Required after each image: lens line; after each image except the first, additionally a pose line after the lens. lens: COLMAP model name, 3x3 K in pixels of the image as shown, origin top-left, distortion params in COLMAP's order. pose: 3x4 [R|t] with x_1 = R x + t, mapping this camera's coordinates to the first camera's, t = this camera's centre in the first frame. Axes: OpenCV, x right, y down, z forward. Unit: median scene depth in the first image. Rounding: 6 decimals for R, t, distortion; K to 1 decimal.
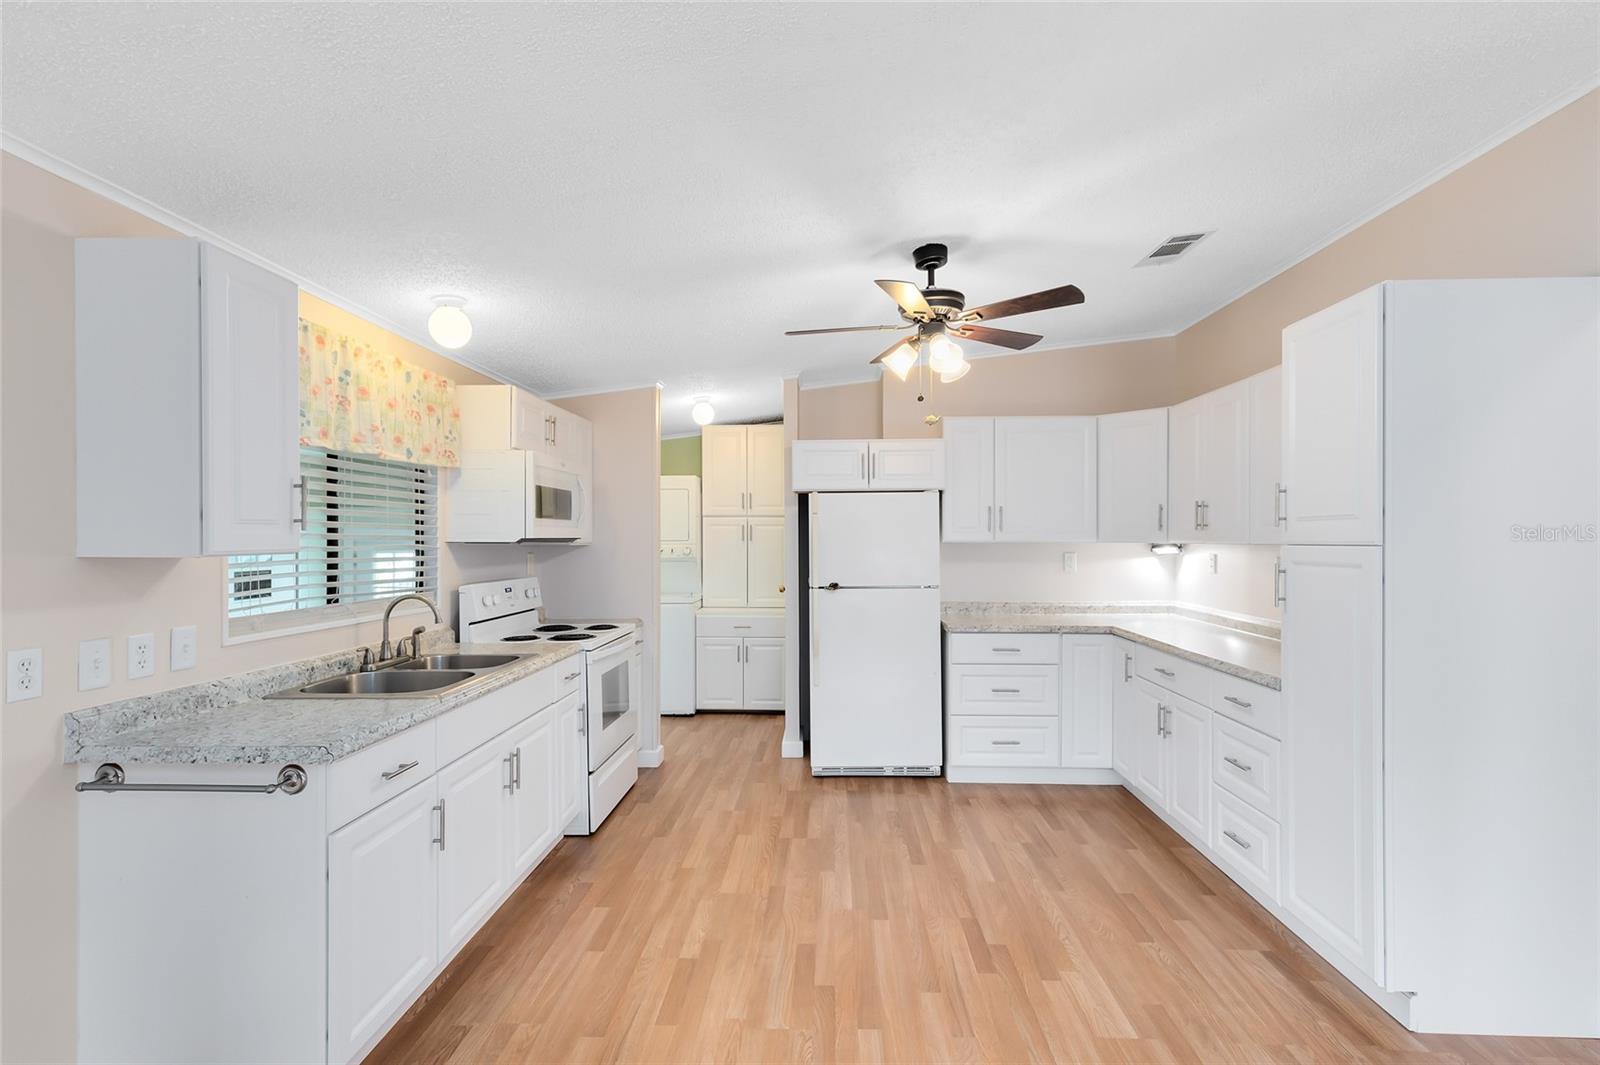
lens RADIAL K [[726.0, 0, 802.9], [0, 726.0, 535.3], [0, 0, 1]] dist [0.006340, 0.000060]
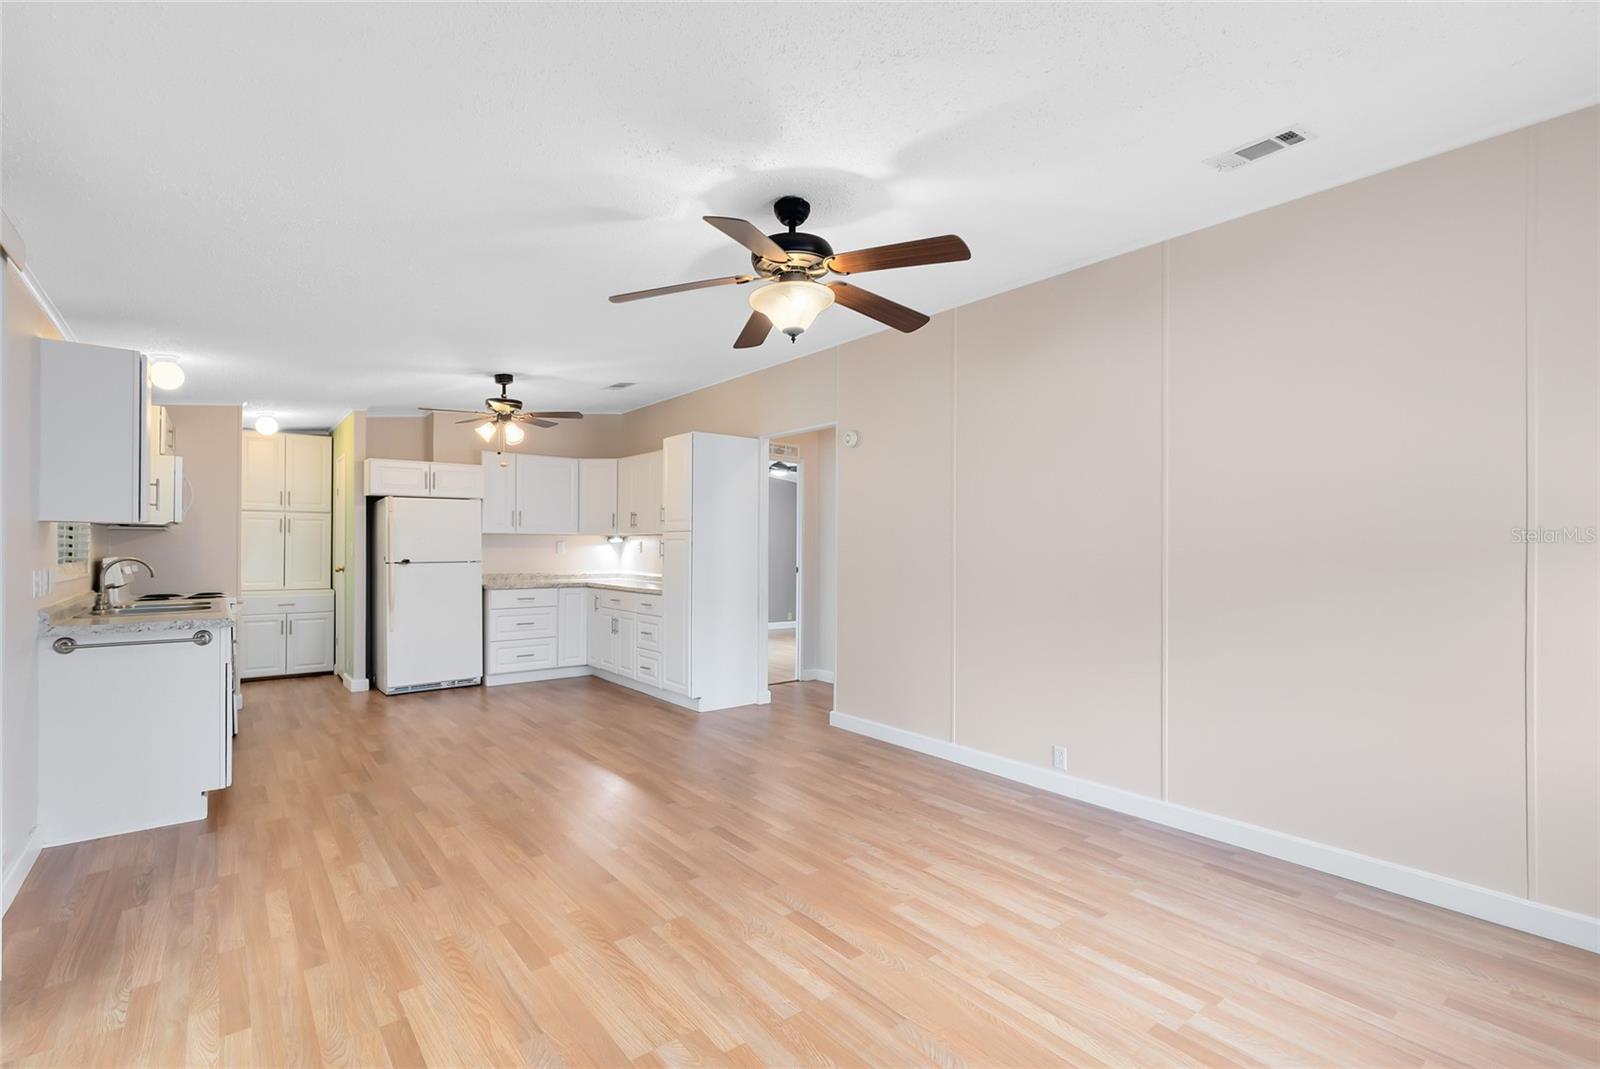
lens RADIAL K [[734.3, 0, 804.3], [0, 734.3, 547.6], [0, 0, 1]] dist [0.003657, 0.000090]
pose [[0.753588, 0.003313, 0.657339, -0.399273], [-0.007627, 0.999964, 0.003704, 0.037165], [-0.657303, -0.007805, 0.753586, -0.783745]]
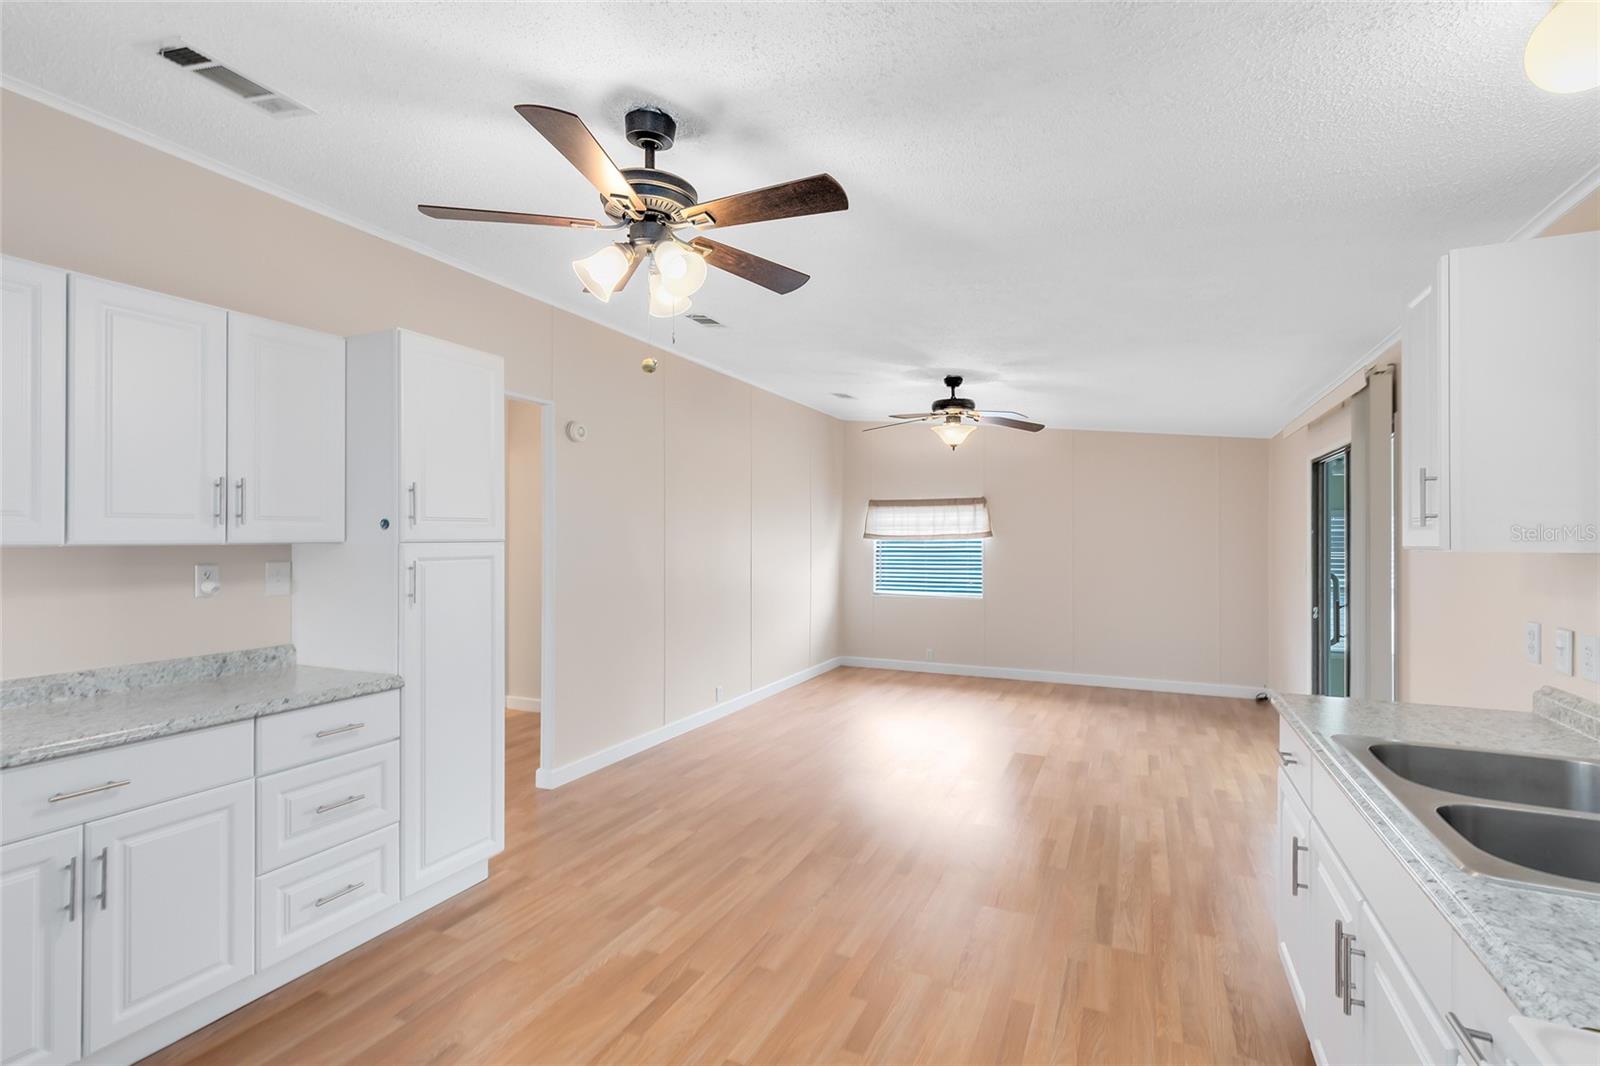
lens RADIAL K [[730.9, 0, 800.0], [0, 730.9, 533.0], [0, 0, 1]] dist [0.001345, -0.000107]
pose [[-0.923873, 0.002257, 0.382692, -0.180675], [-0.001438, 0.999955, -0.009370, 0.005892], [-0.382696, -0.009207, -0.923828, 1.286665]]
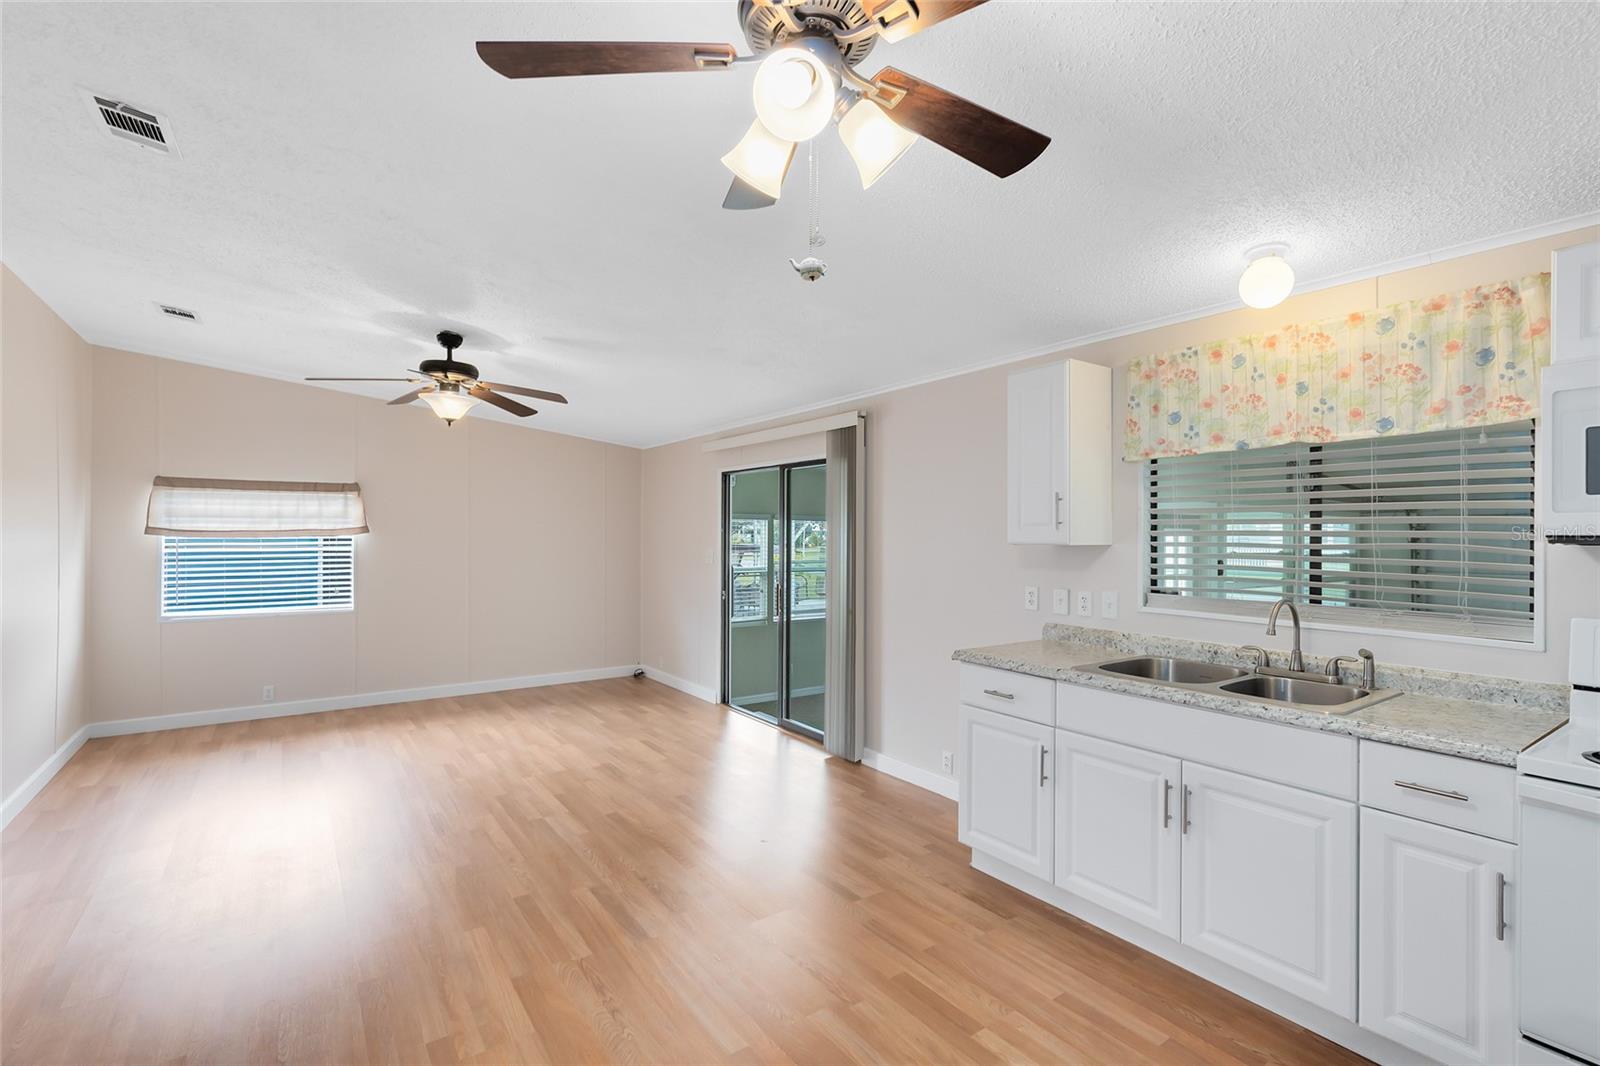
lens RADIAL K [[726.0, 0, 802.9], [0, 726.0, 535.8], [0, 0, 1]] dist [0.006340, 0.000060]
pose [[-0.789222, -0.000755, -0.614108, 0.369338], [-0.000136, 0.999999, -0.001055, 0.004987], [0.614108, -0.000749, -0.789221, 1.091448]]
